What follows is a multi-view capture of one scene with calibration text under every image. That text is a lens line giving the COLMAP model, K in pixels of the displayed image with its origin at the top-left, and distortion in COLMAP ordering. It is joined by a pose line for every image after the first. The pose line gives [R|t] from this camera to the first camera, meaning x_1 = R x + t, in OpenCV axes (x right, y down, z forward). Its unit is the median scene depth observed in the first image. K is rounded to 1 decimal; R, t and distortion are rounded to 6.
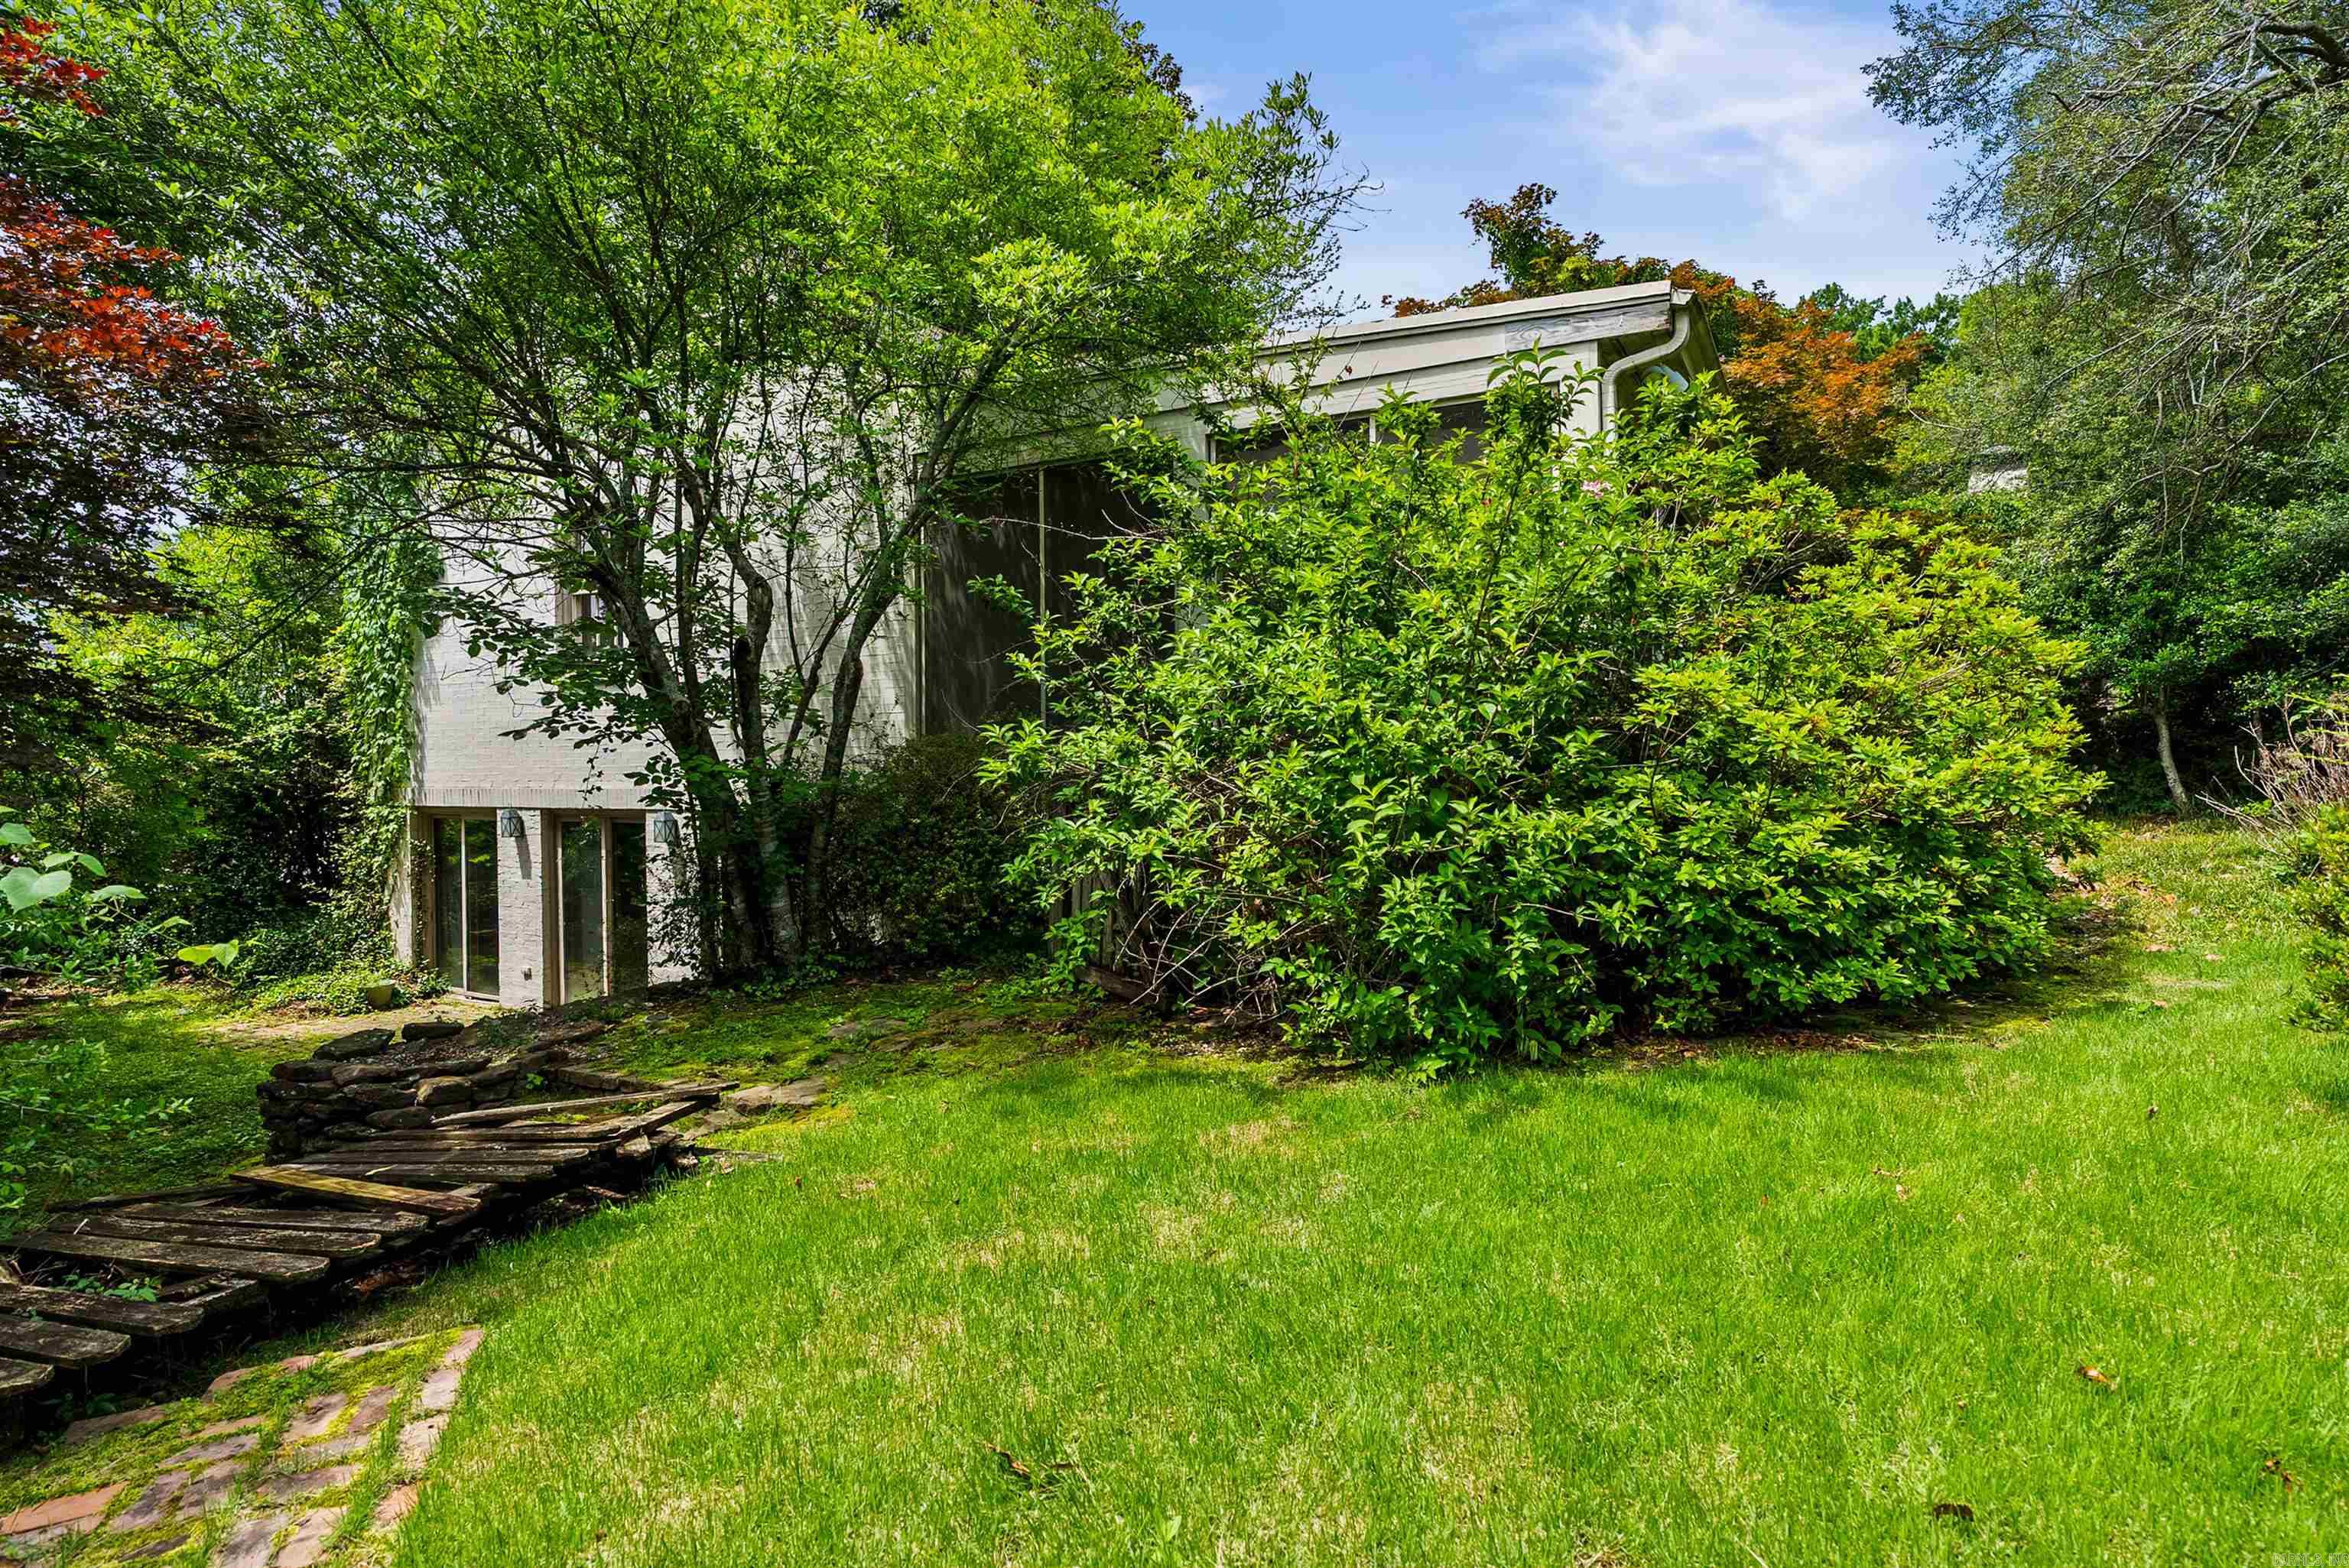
lens RADIAL K [[1164.0, 0, 1177.0], [0, 1164.0, 774.2], [0, 0, 1]] dist [-0.016803, 0.000864]
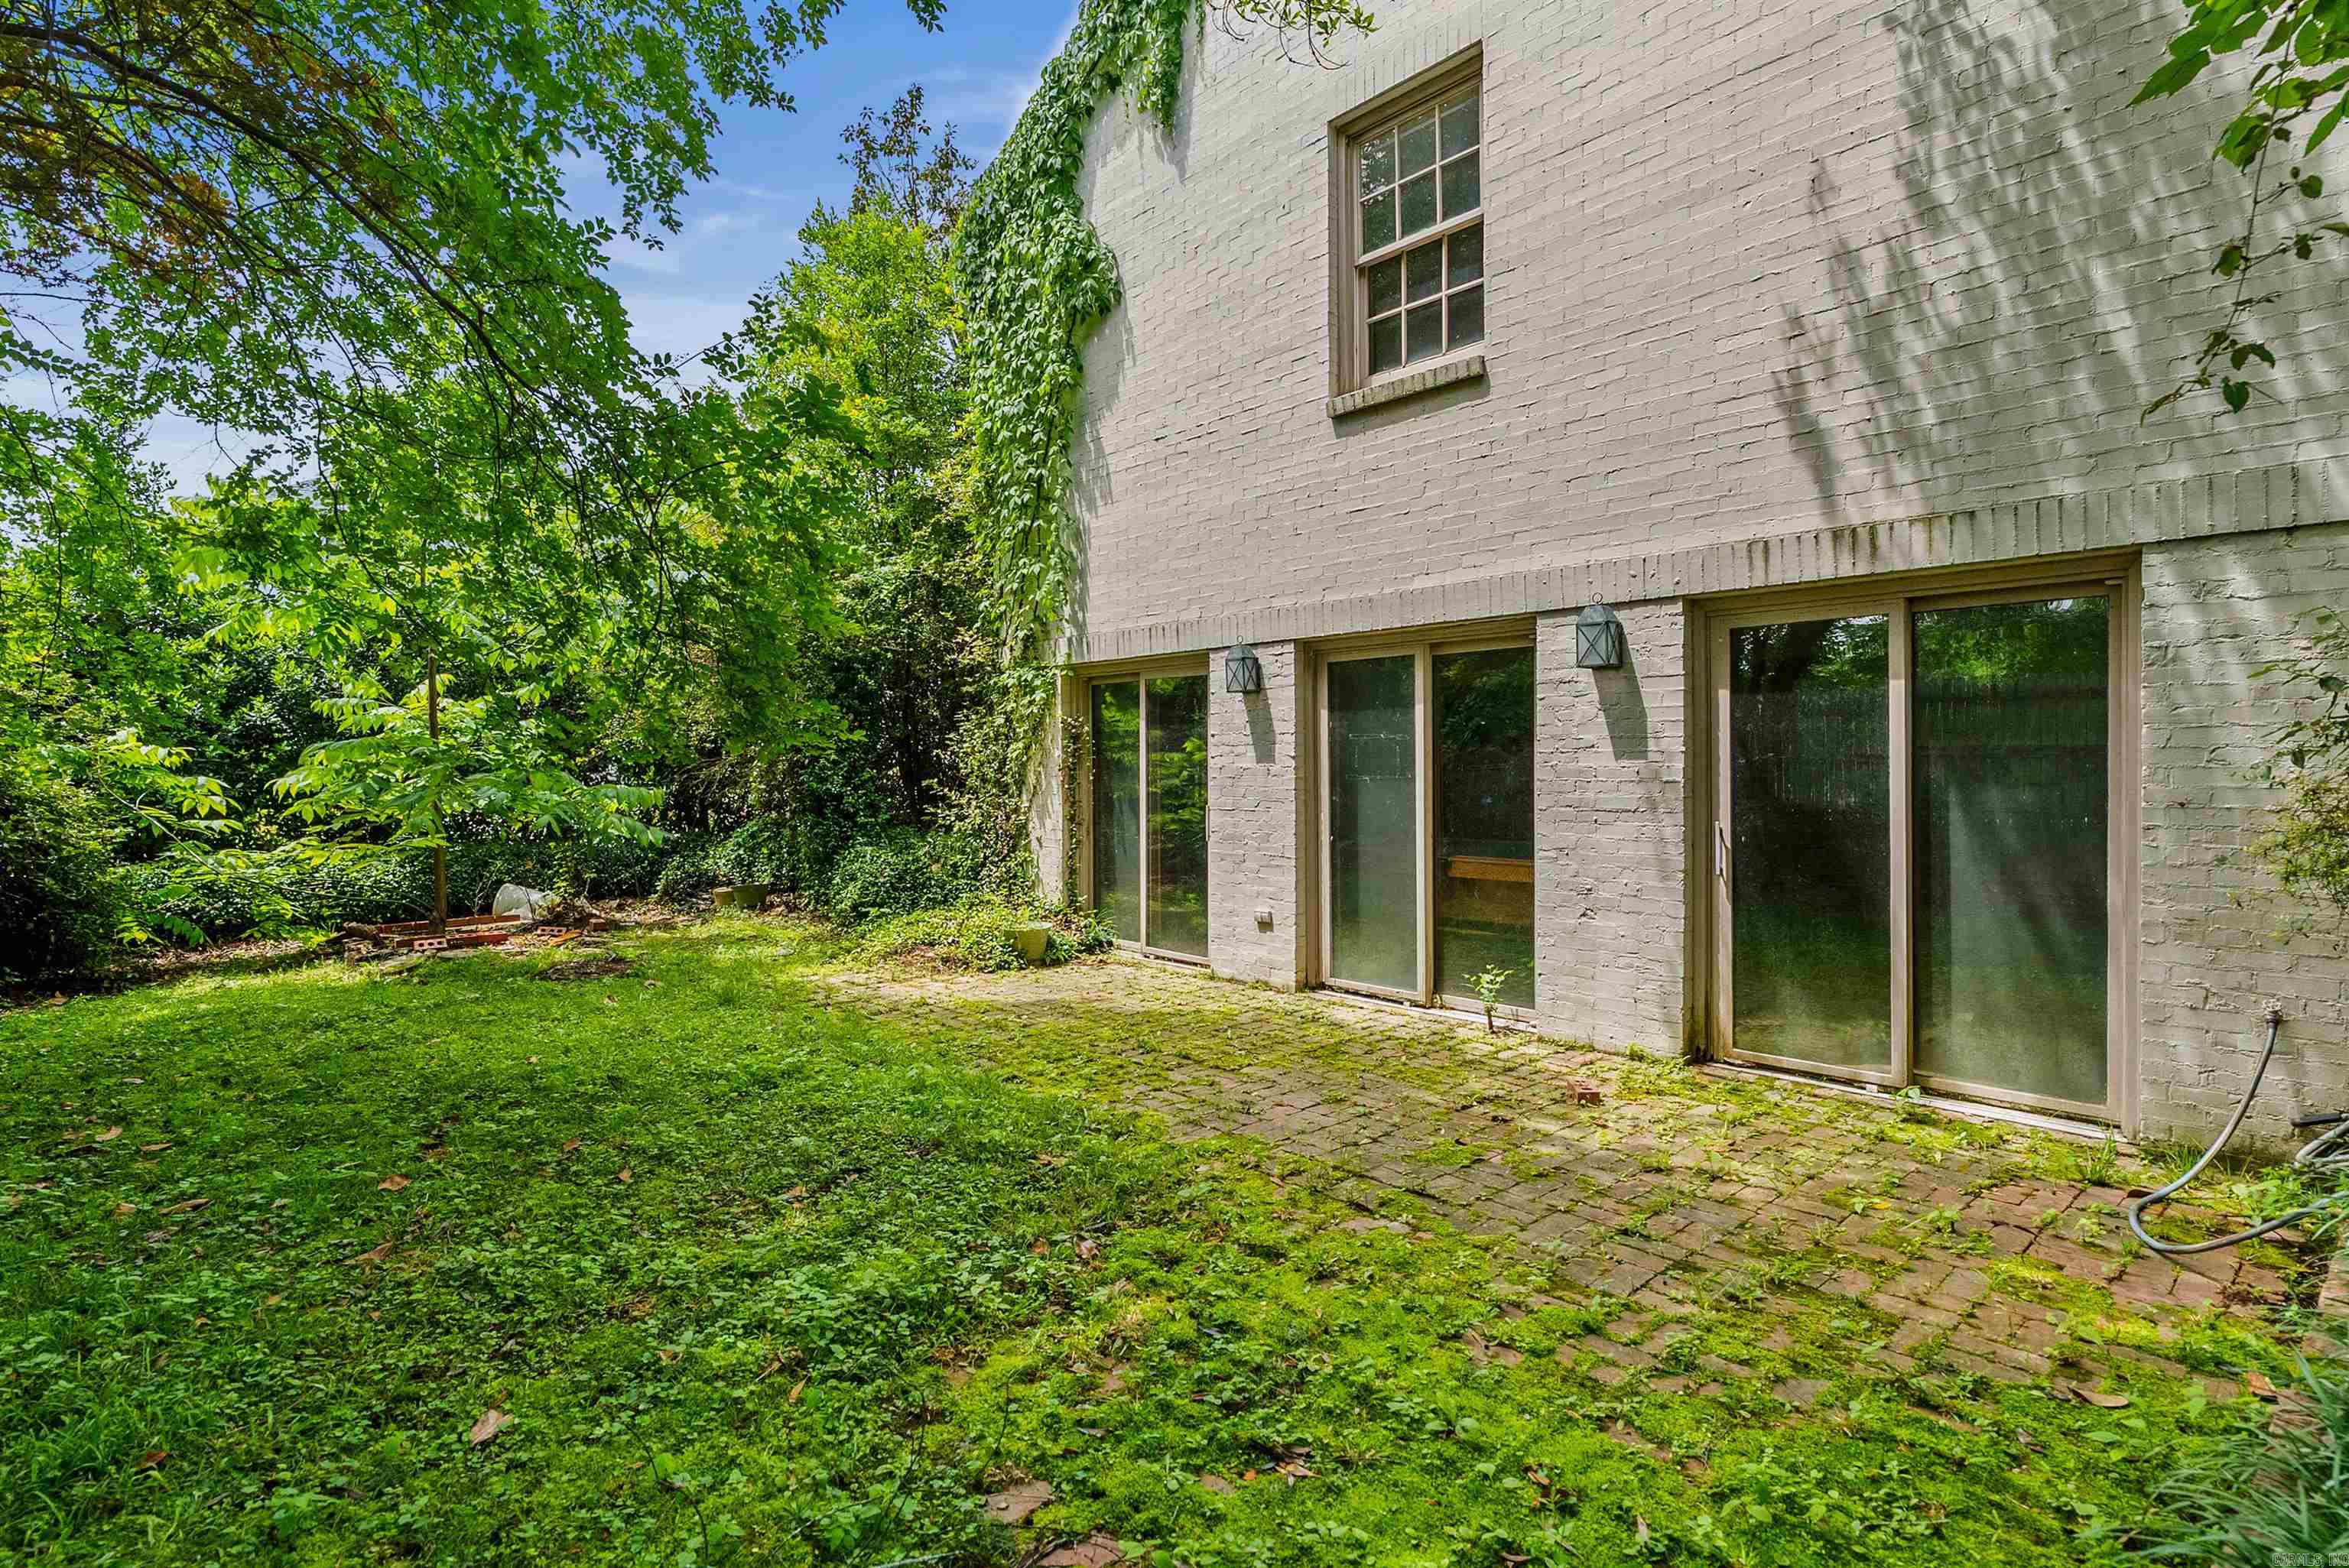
lens RADIAL K [[1164.0, 0, 1177.0], [0, 1164.0, 774.2], [0, 0, 1]] dist [-0.016803, 0.000864]
pose [[0.936431, 0.009005, -0.350737, -0.367230], [-0.007841, 0.999958, 0.004738, 0.087553], [0.350765, -0.001687, 0.936462, 0.394542]]
